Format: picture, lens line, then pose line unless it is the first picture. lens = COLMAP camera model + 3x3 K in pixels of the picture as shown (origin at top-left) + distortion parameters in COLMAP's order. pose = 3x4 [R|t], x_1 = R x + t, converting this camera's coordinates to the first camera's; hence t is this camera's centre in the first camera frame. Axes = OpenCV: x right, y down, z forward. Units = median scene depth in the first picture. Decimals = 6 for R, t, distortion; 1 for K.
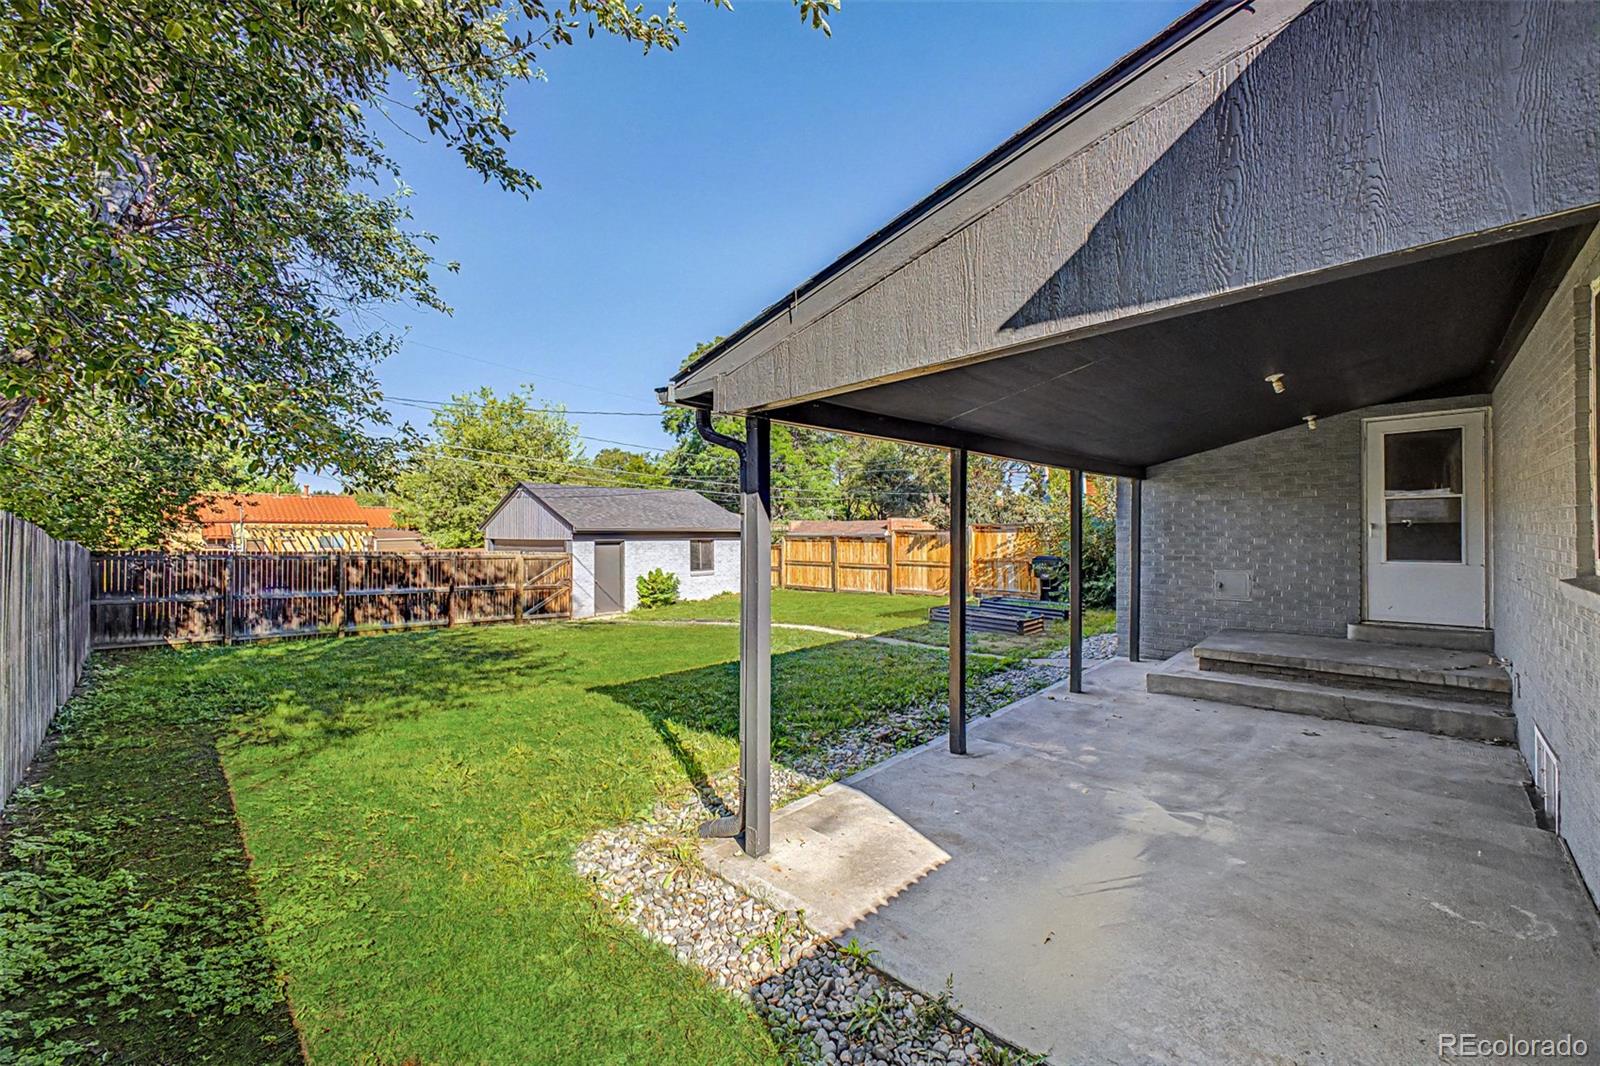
lens RADIAL K [[629.0, 0, 802.2], [0, 629.0, 534.1], [0, 0, 1]] dist [0.012387, -0.000296]
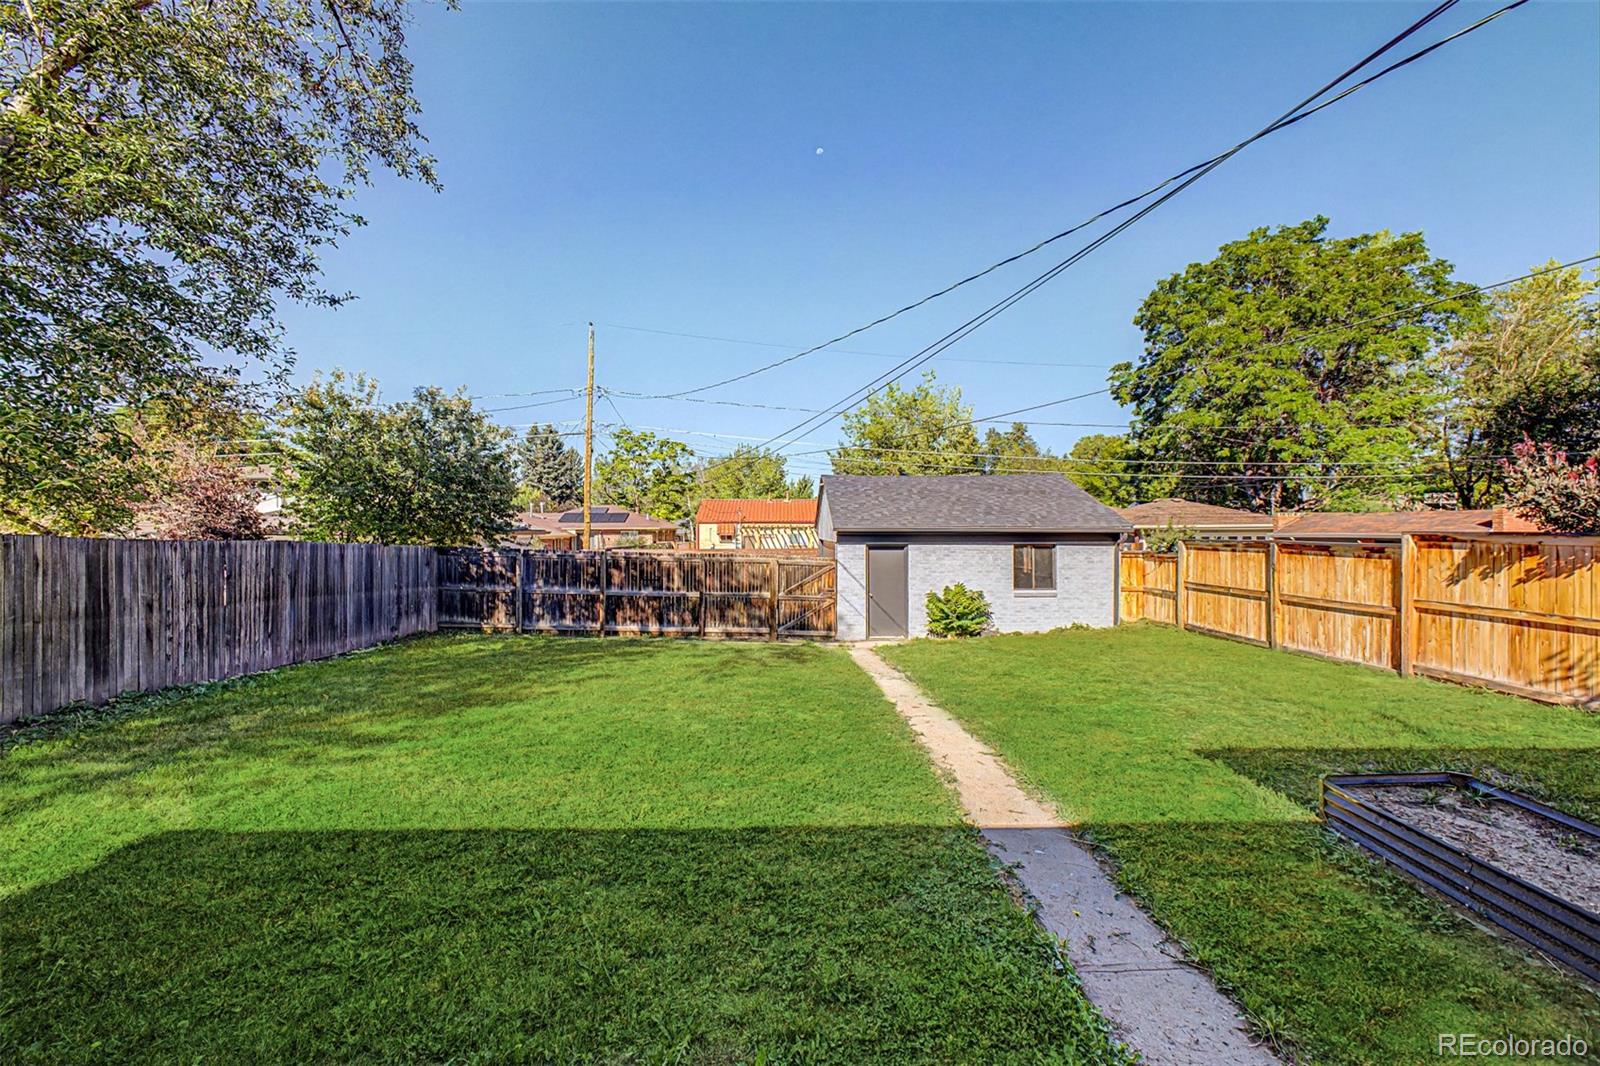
lens RADIAL K [[629.0, 0, 796.4], [0, 629.0, 534.2], [0, 0, 1]] dist [0.012387, -0.000296]
pose [[0.703486, 0.005454, -0.710689, 0.169262], [-0.002027, 0.999982, 0.005668, -0.006444], [0.710707, -0.002547, 0.703484, 0.396134]]
